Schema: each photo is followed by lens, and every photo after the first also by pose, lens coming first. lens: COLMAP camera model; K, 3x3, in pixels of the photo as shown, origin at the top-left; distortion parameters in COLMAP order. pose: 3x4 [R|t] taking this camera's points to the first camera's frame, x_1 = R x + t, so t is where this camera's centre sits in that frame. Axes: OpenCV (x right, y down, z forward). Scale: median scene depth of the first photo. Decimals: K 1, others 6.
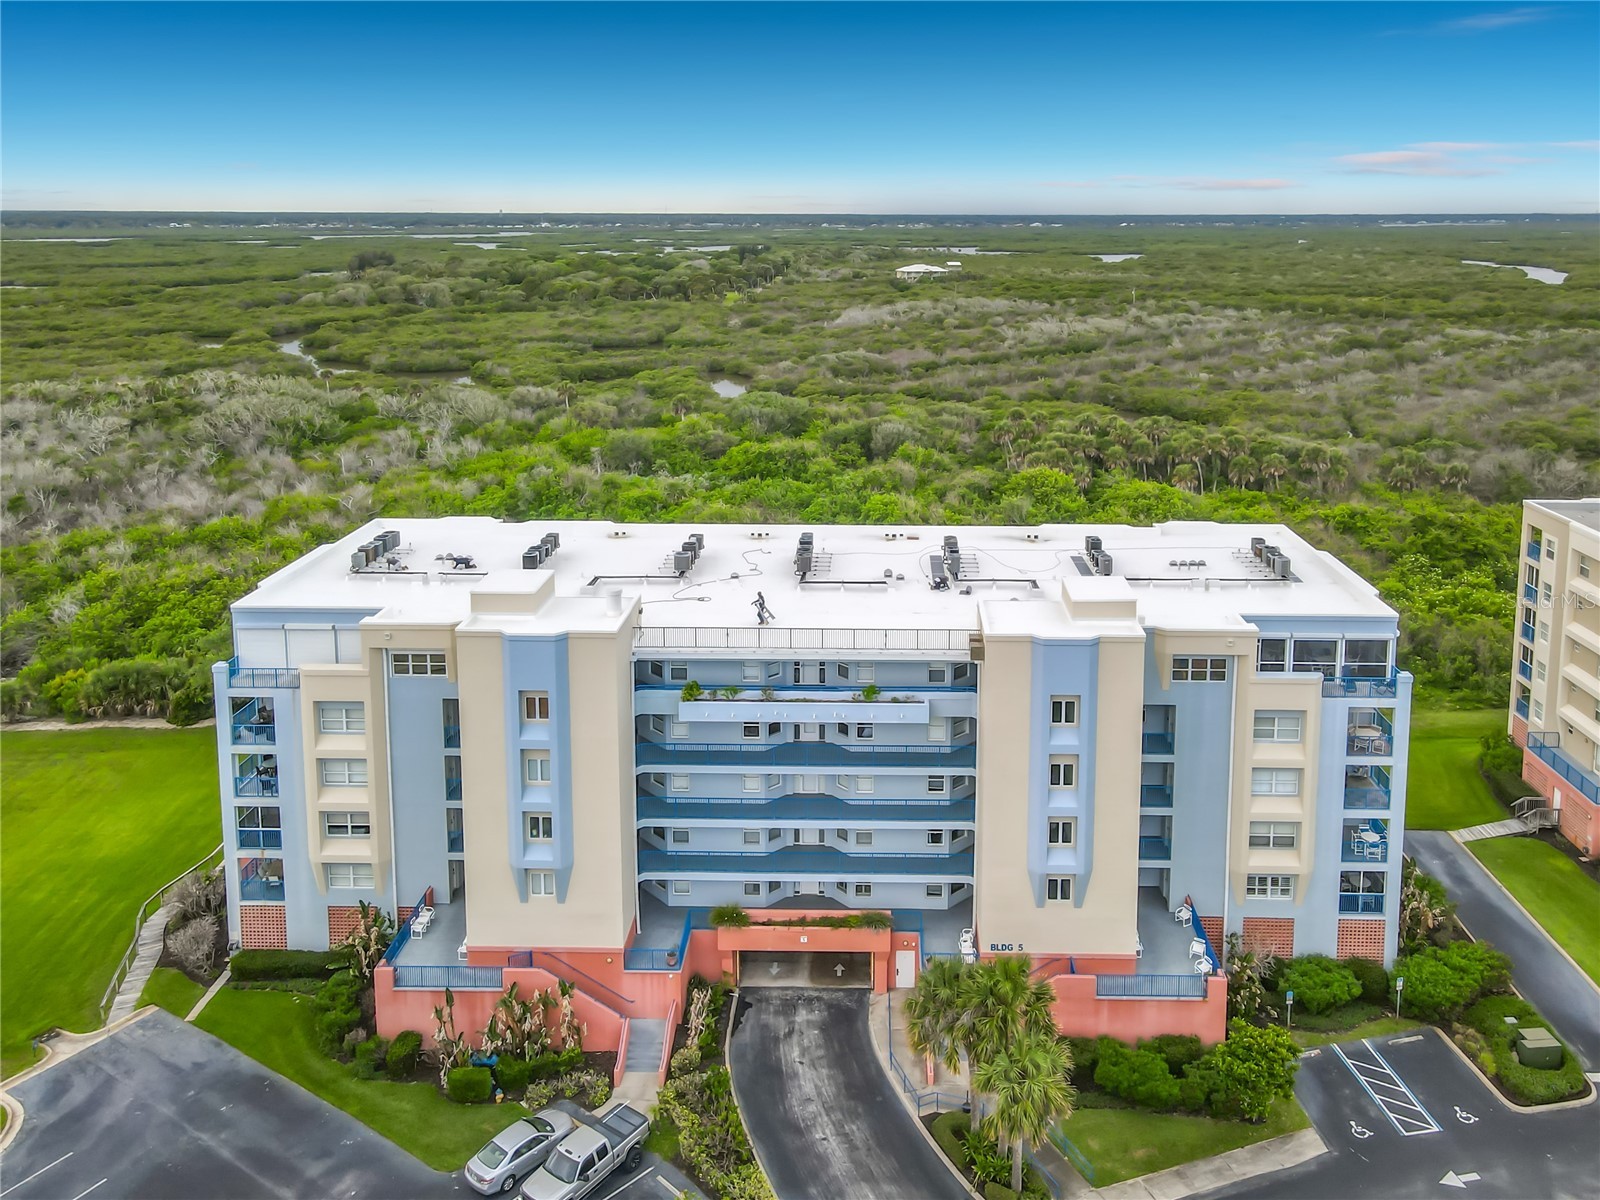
lens RADIAL K [[1260.3, 0, 873.4], [0, 1260.3, 367.7], [0, 0, 1]] dist [0.005194, 0.007458]
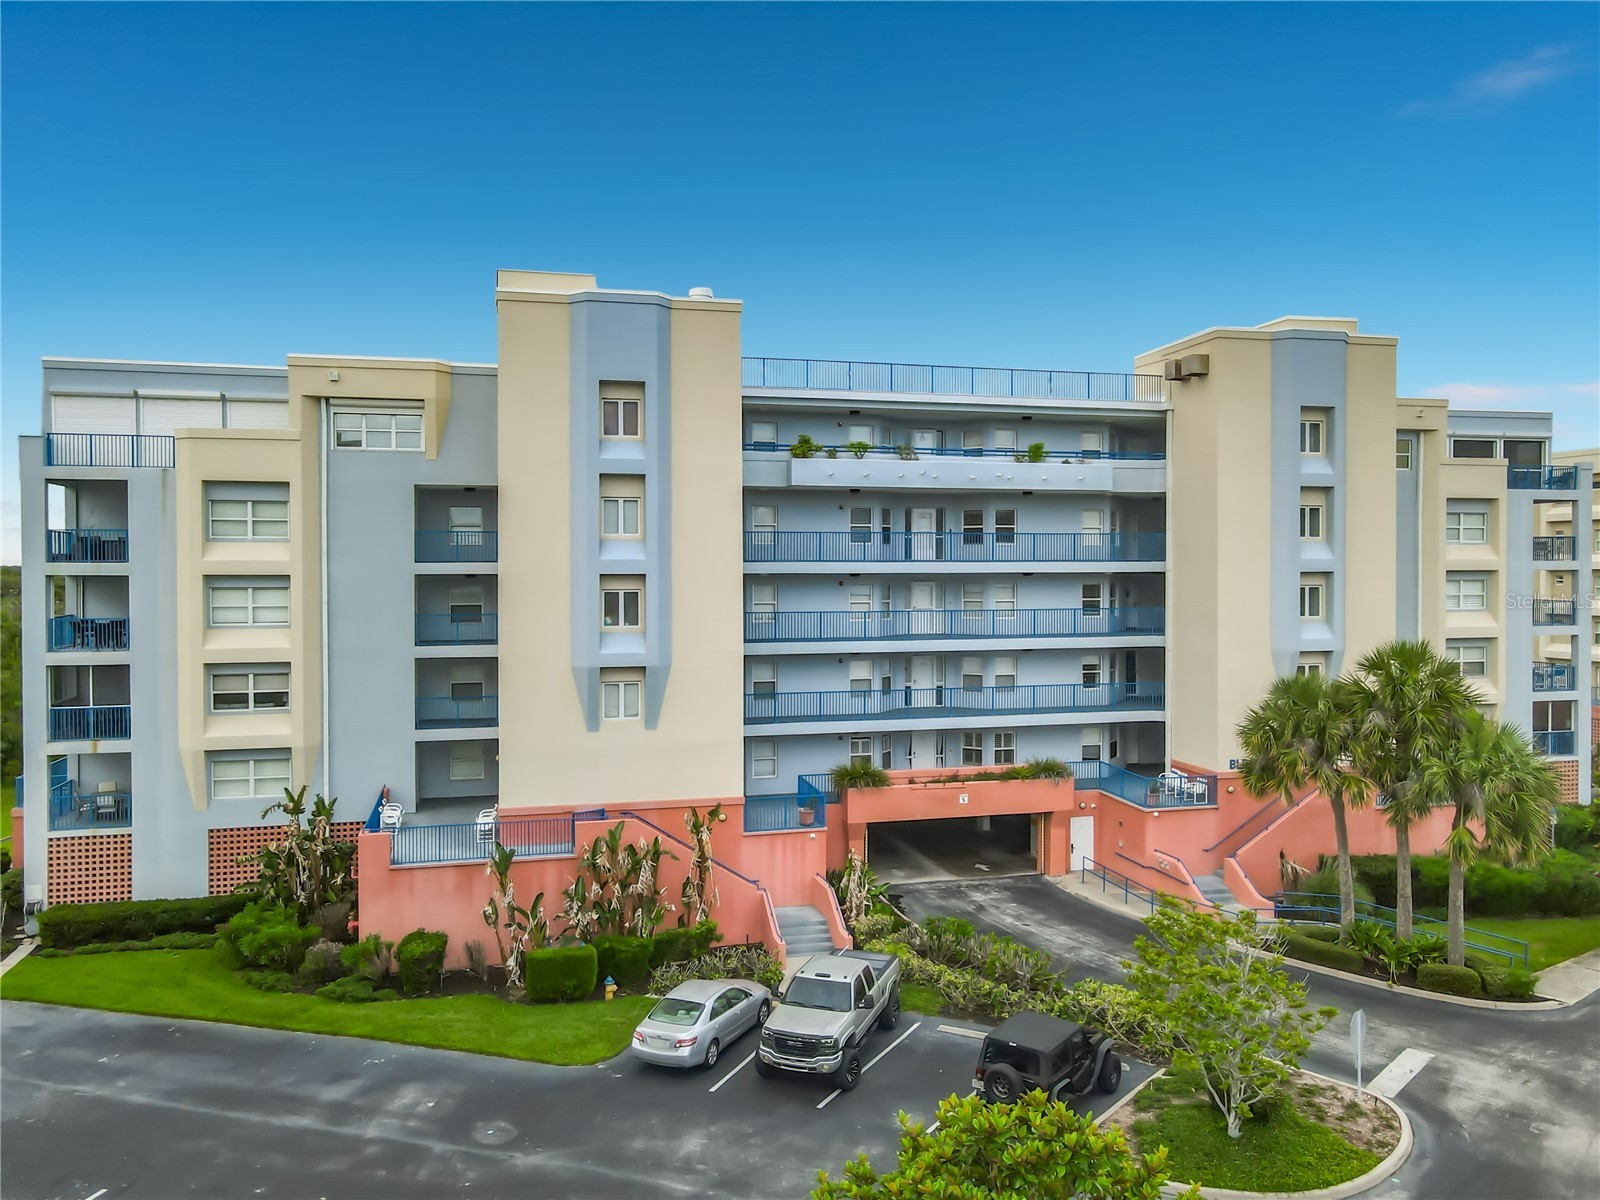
lens RADIAL K [[1199.4, 0, 812.2], [0, 1199.4, 582.8], [0, 0, 1]] dist [0.014704, 0.003260]
pose [[0.964547, -0.008924, 0.263759, -0.314899], [0.038469, 0.993508, -0.107063, 0.398886], [-0.261091, 0.113414, 0.958629, 0.354087]]
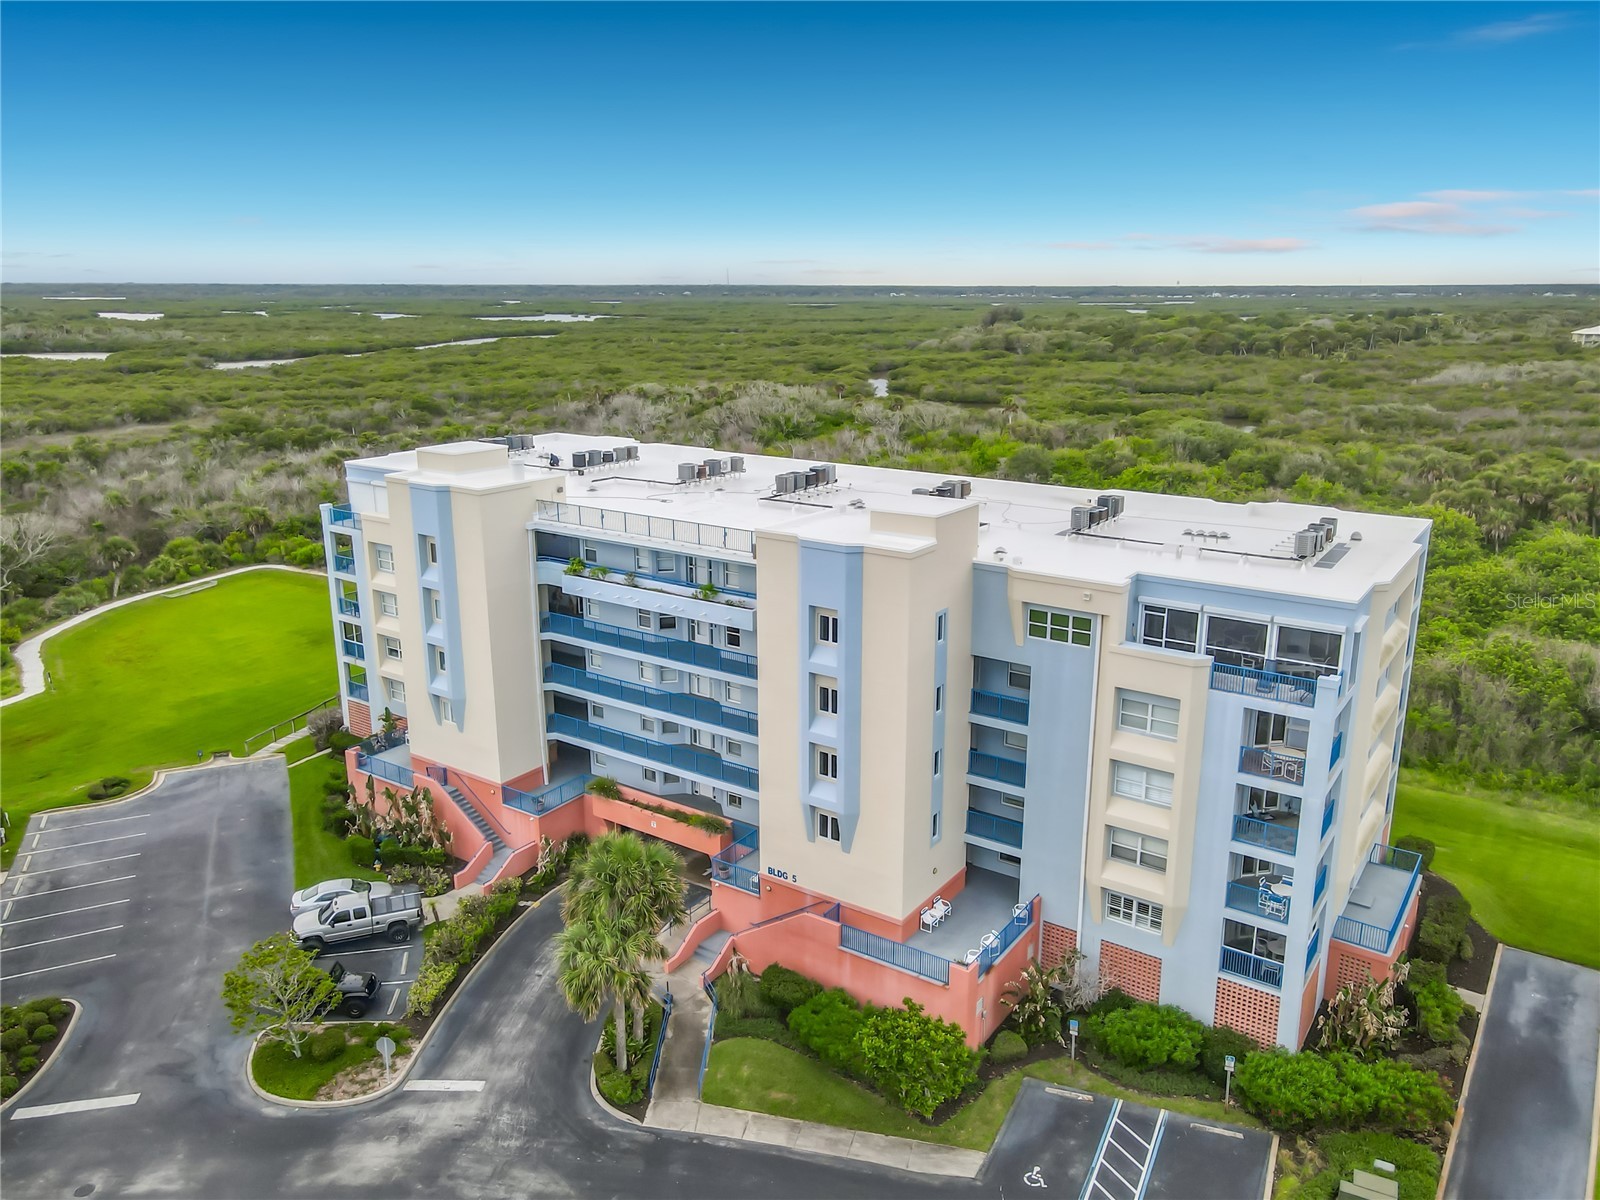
lens RADIAL K [[1195.9, 0, 800.0], [0, 1195.9, 600.0], [0, 0, 1]] dist [0.008744, 0.003727]
pose [[0.829131, 0.140923, -0.541001, 0.538998], [-0.067453, 0.985856, 0.153423, 0.117110], [0.554970, -0.090716, 0.826909, 0.280358]]
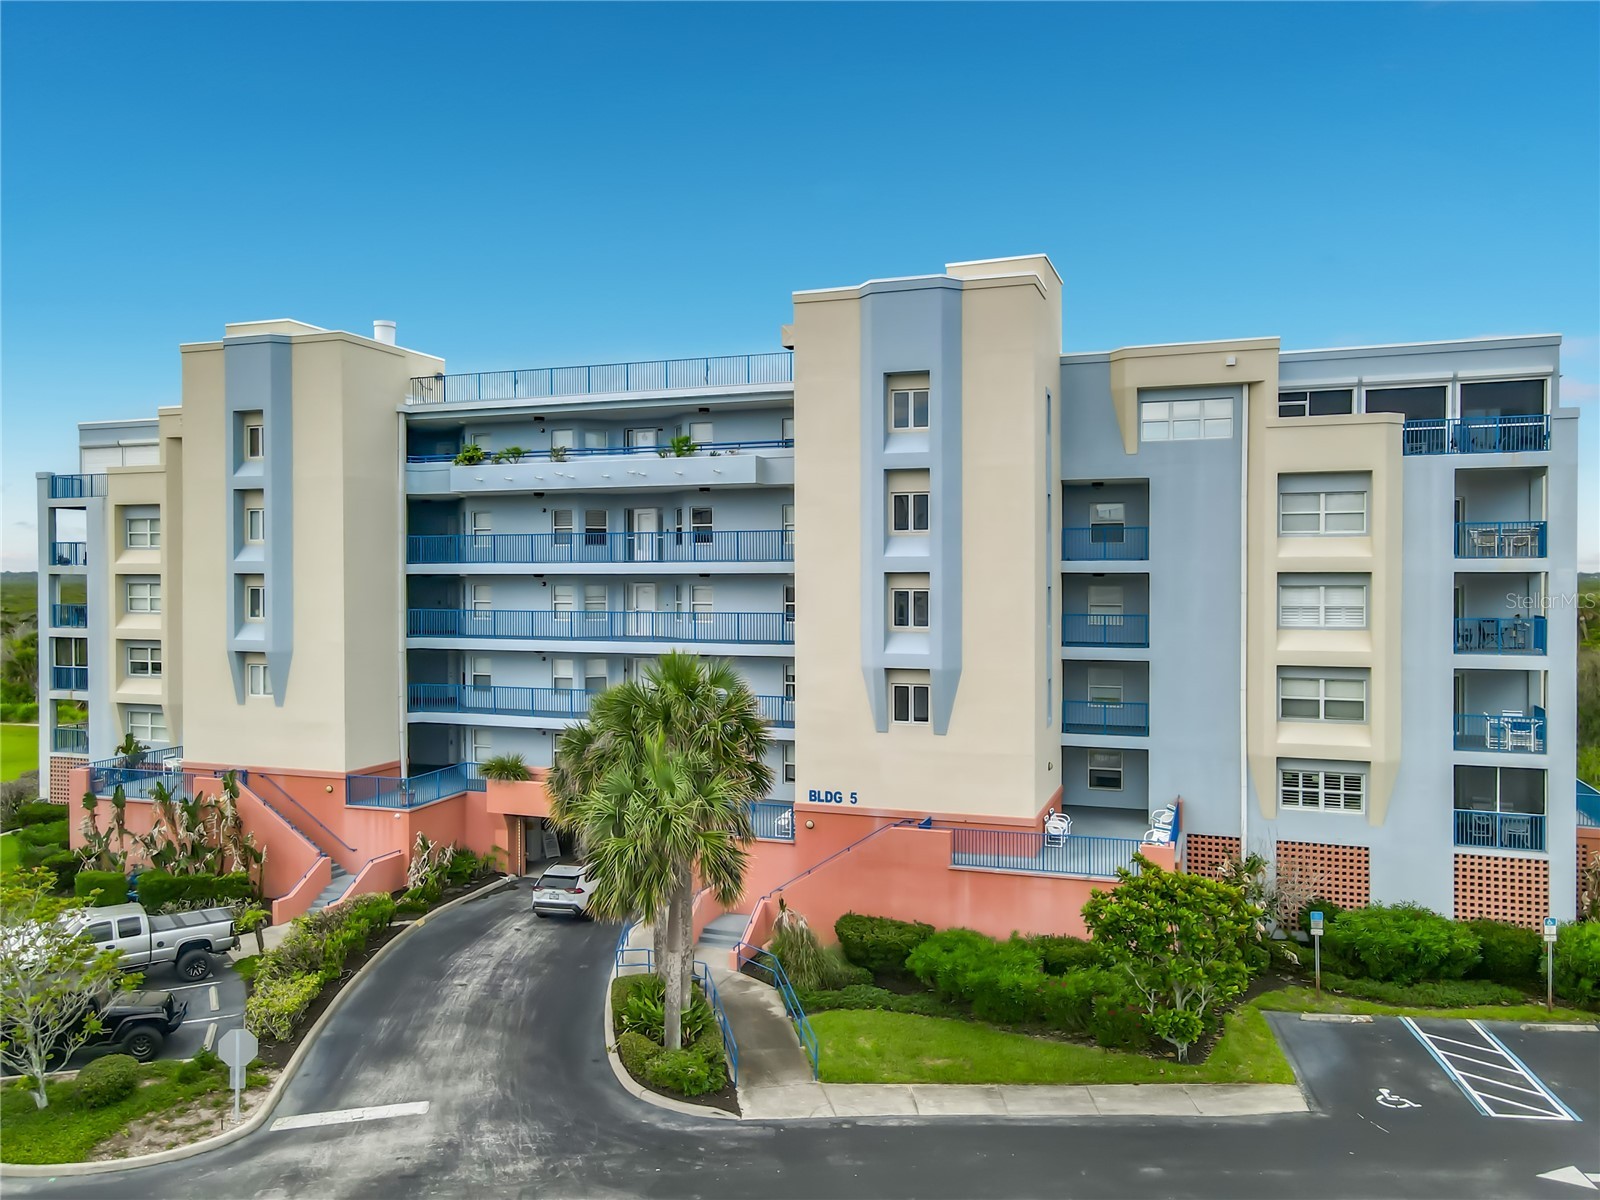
lens RADIAL K [[1199.4, 0, 812.2], [0, 1199.4, 582.8], [0, 0, 1]] dist [0.014704, 0.003260]
pose [[0.946886, -0.002222, -0.321563, 0.277928], [-0.036265, 0.992859, -0.113649, 0.401036], [0.319519, 0.119274, 0.940043, 0.390783]]
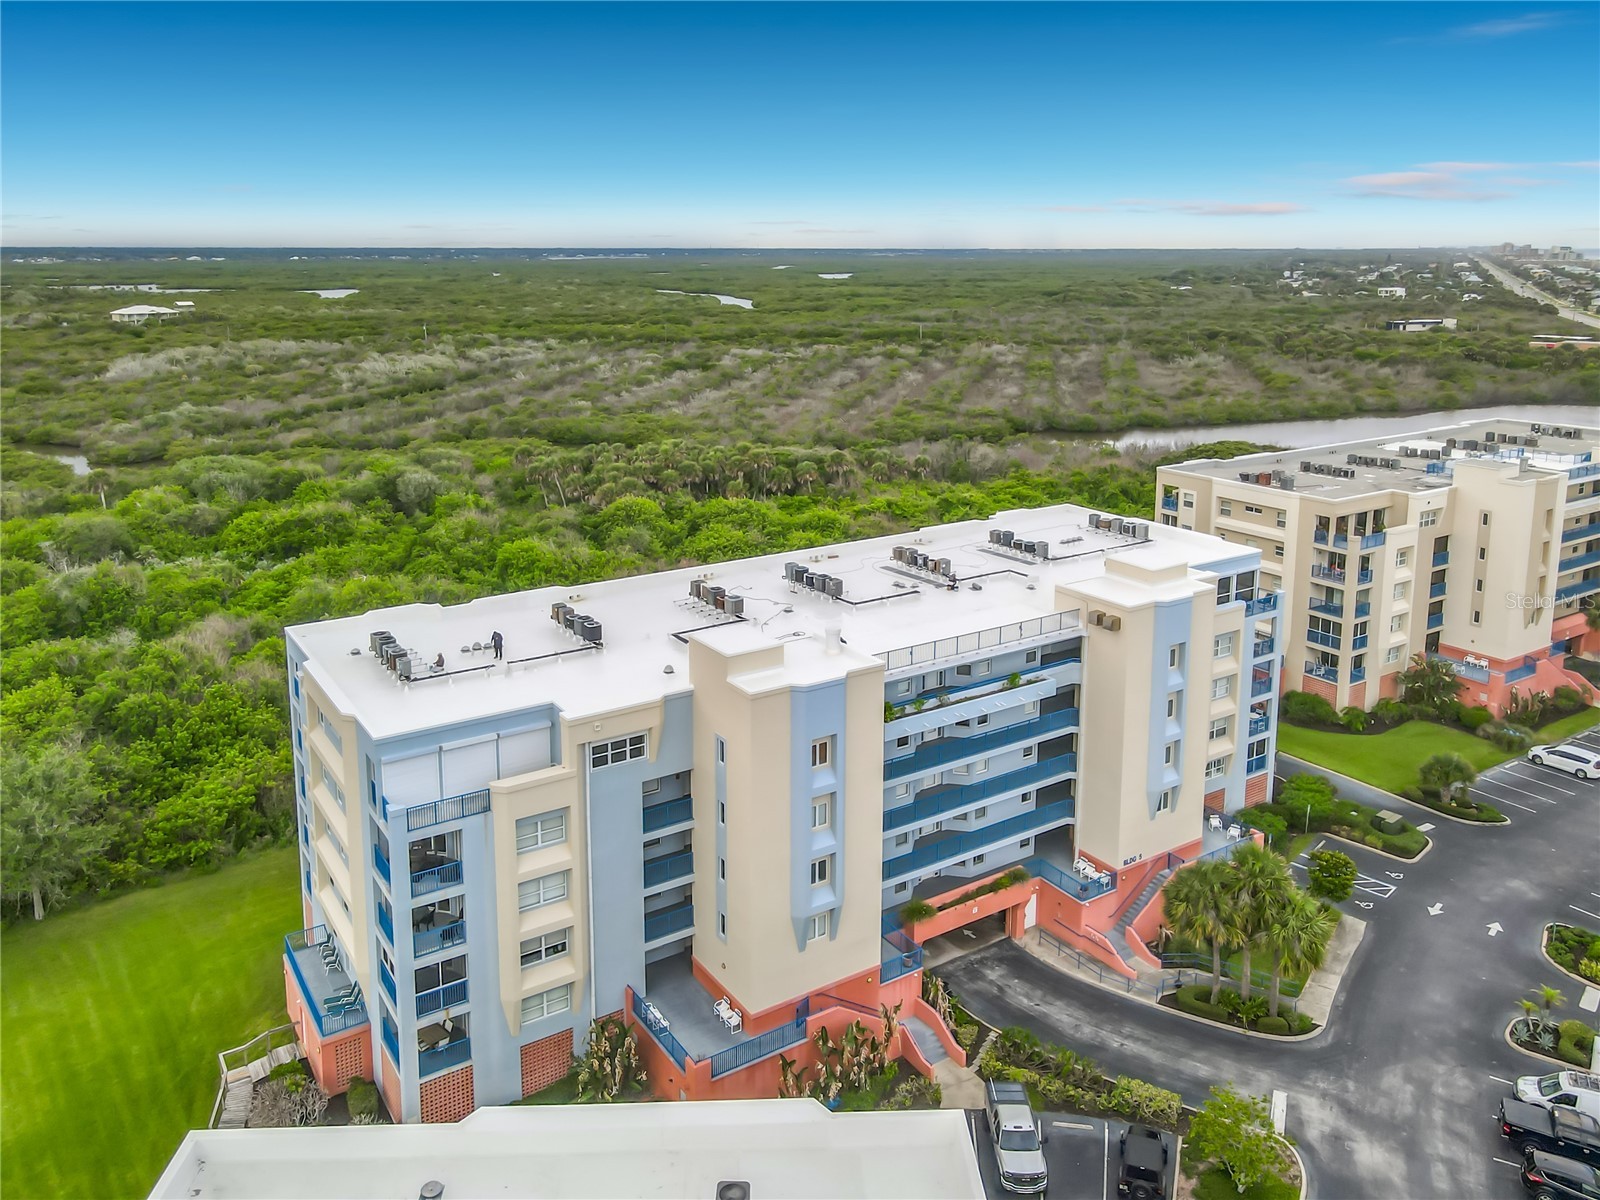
lens RADIAL K [[1223.7, 0, 809.5], [0, 1223.7, 453.6], [0, 0, 1]] dist [0.010248, 0.000062]
pose [[0.822875, -0.094655, 0.560284, -0.741153], [0.069296, 0.995385, 0.066389, -0.030959], [-0.563982, -0.015804, 0.825636, 0.193218]]
